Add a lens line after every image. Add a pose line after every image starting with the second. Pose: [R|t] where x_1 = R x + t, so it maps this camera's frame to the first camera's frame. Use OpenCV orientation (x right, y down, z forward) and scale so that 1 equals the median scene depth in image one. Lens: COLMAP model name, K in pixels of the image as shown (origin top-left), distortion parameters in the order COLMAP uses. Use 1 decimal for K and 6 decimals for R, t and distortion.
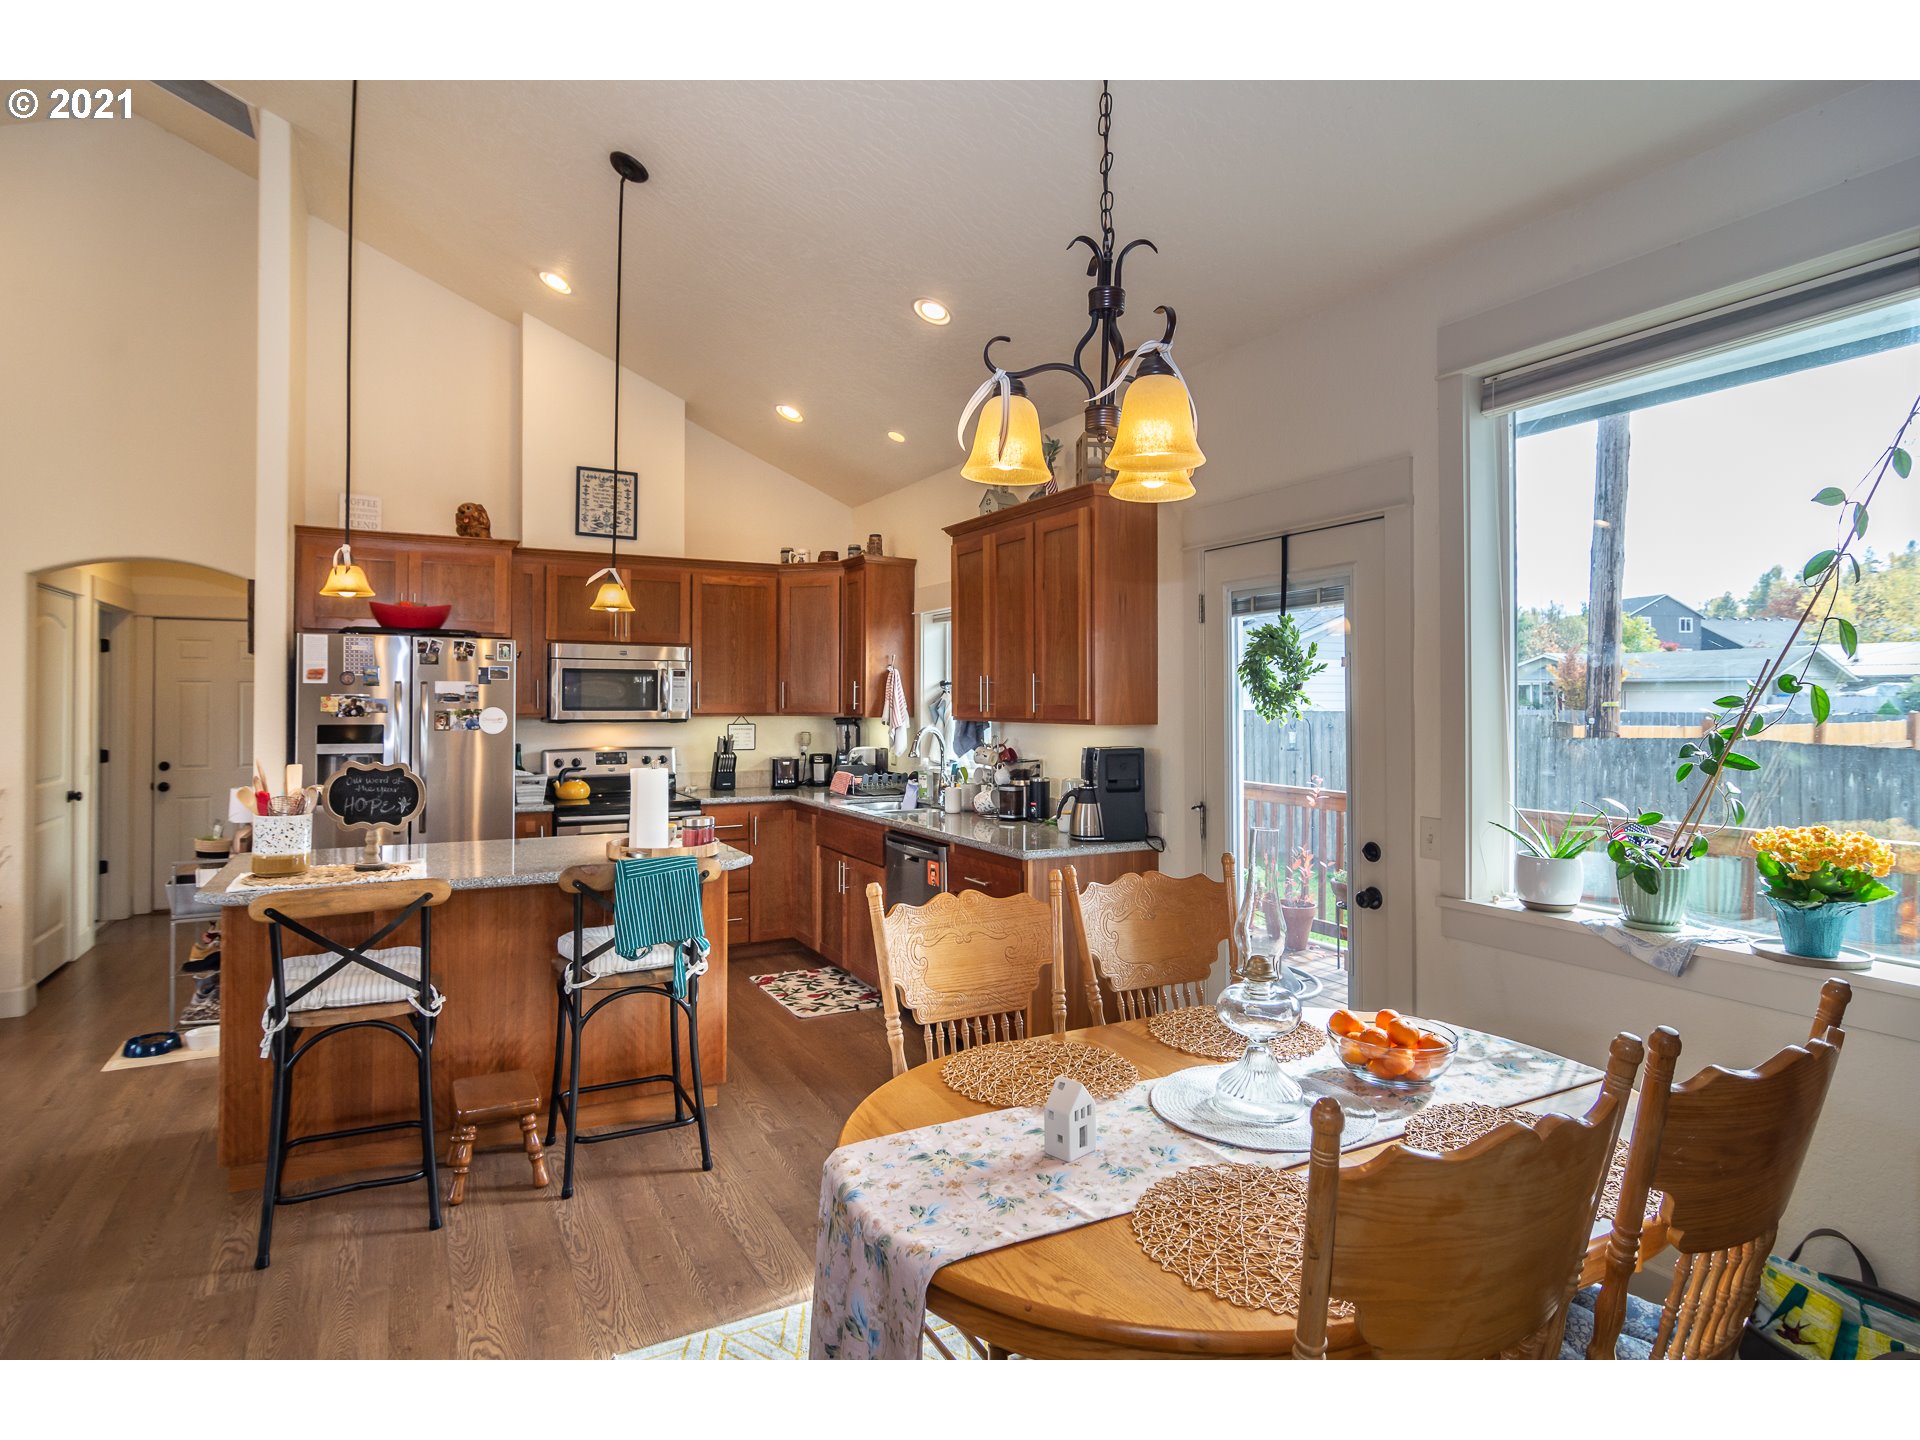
lens RADIAL K [[1026.7, 0, 954.8], [0, 1026.7, 681.2], [0, 0, 1]] dist [-0.002686, 0.000738]
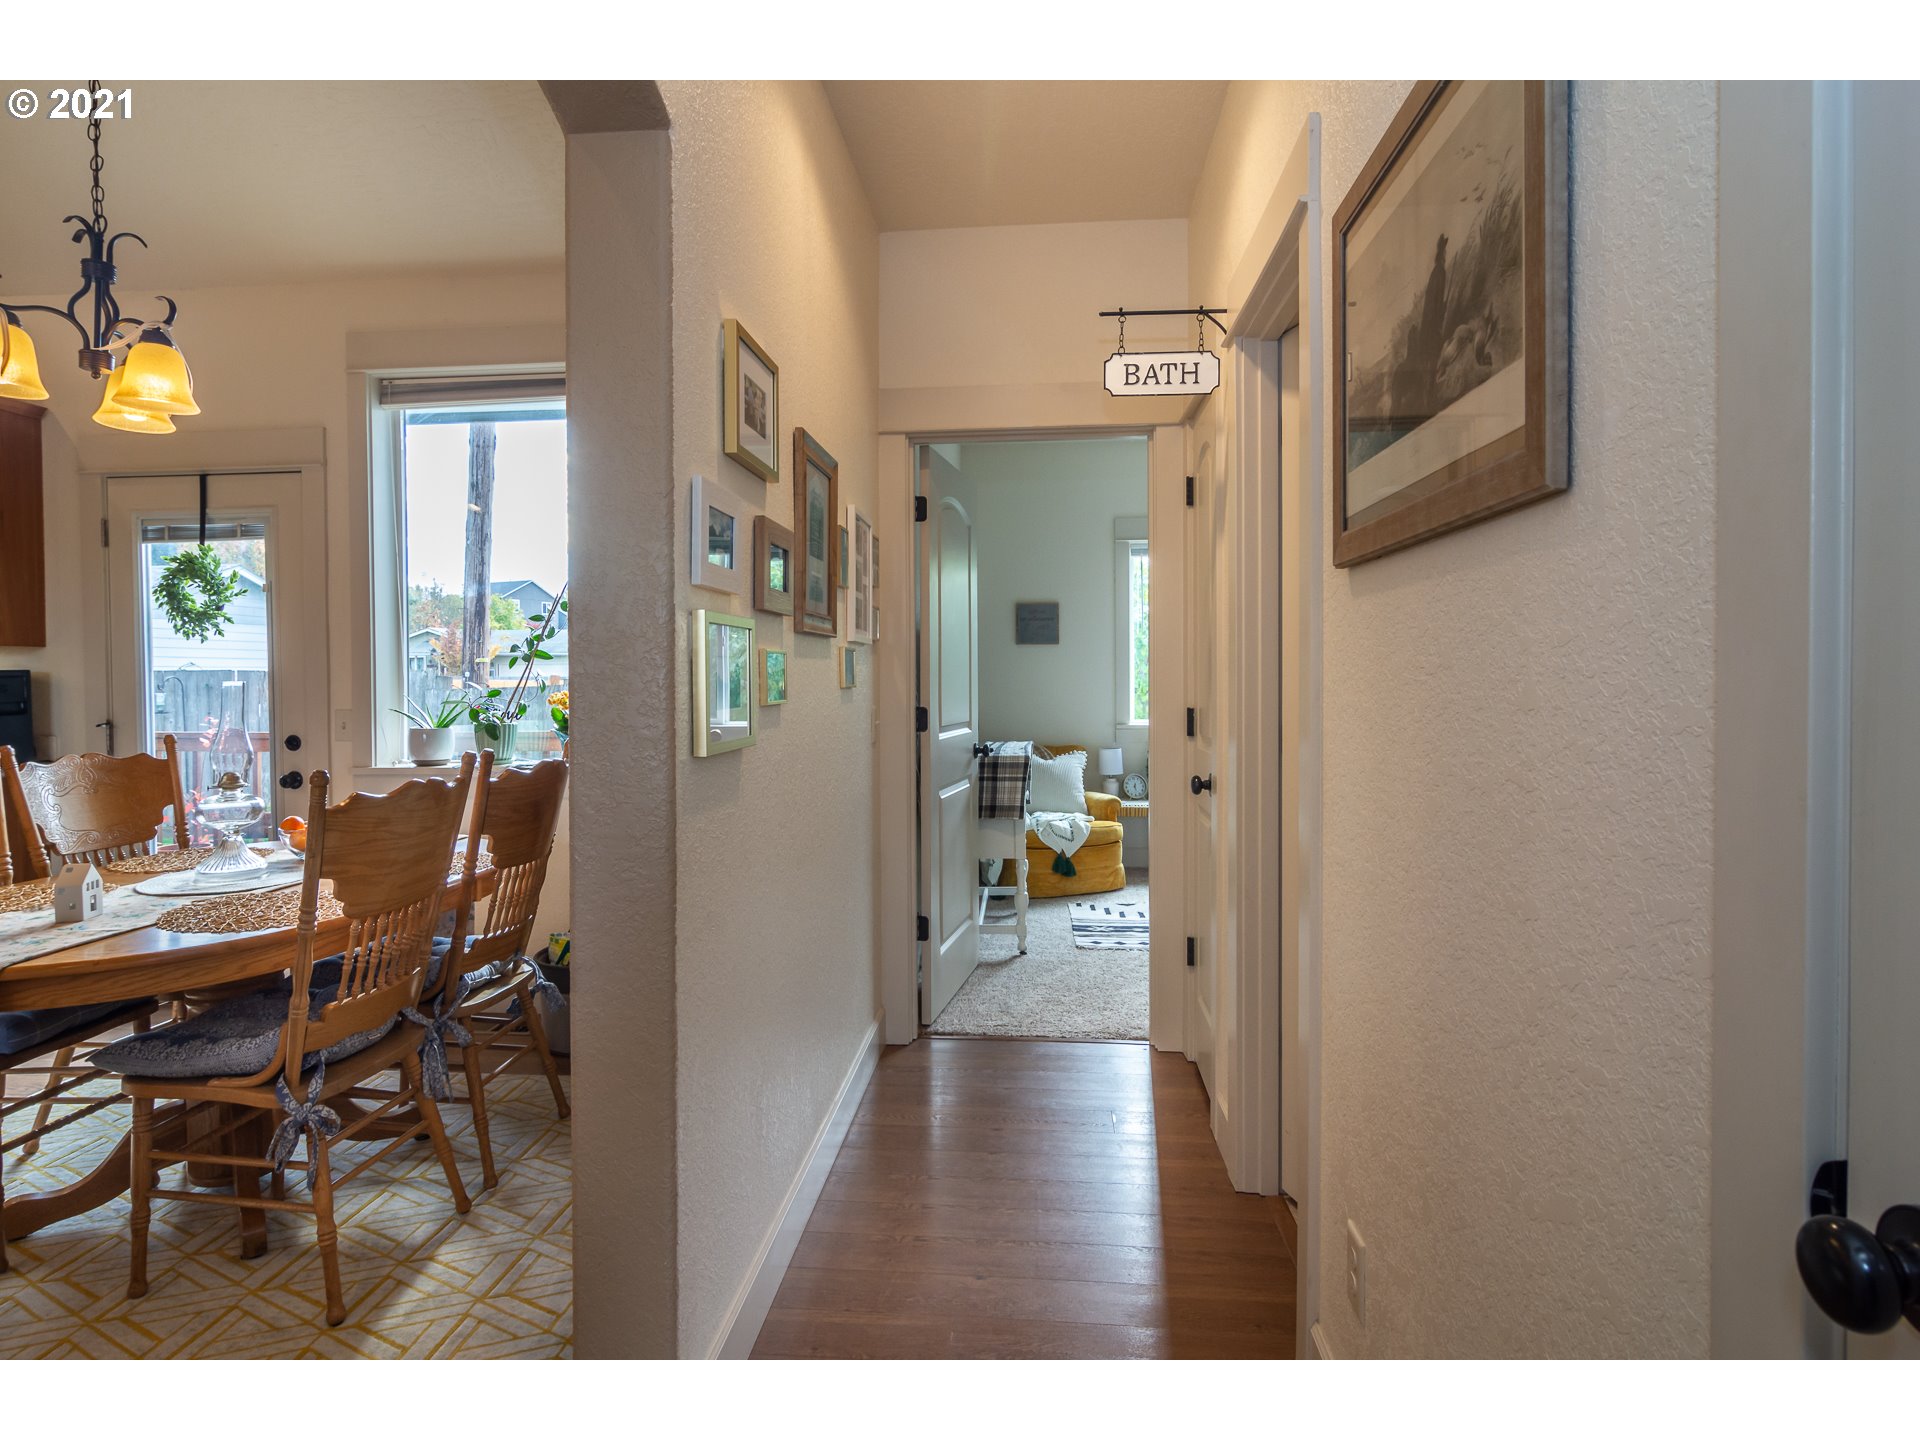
lens RADIAL K [[1026.7, 0, 952.0], [0, 1026.7, 700.6], [0, 0, 1]] dist [-0.000499, 0.001666]
pose [[0.546088, -0.024651, 0.837365, -0.215124], [-0.009232, 0.999329, 0.035440, 0.070695], [-0.837677, -0.027084, 0.545494, -0.373999]]
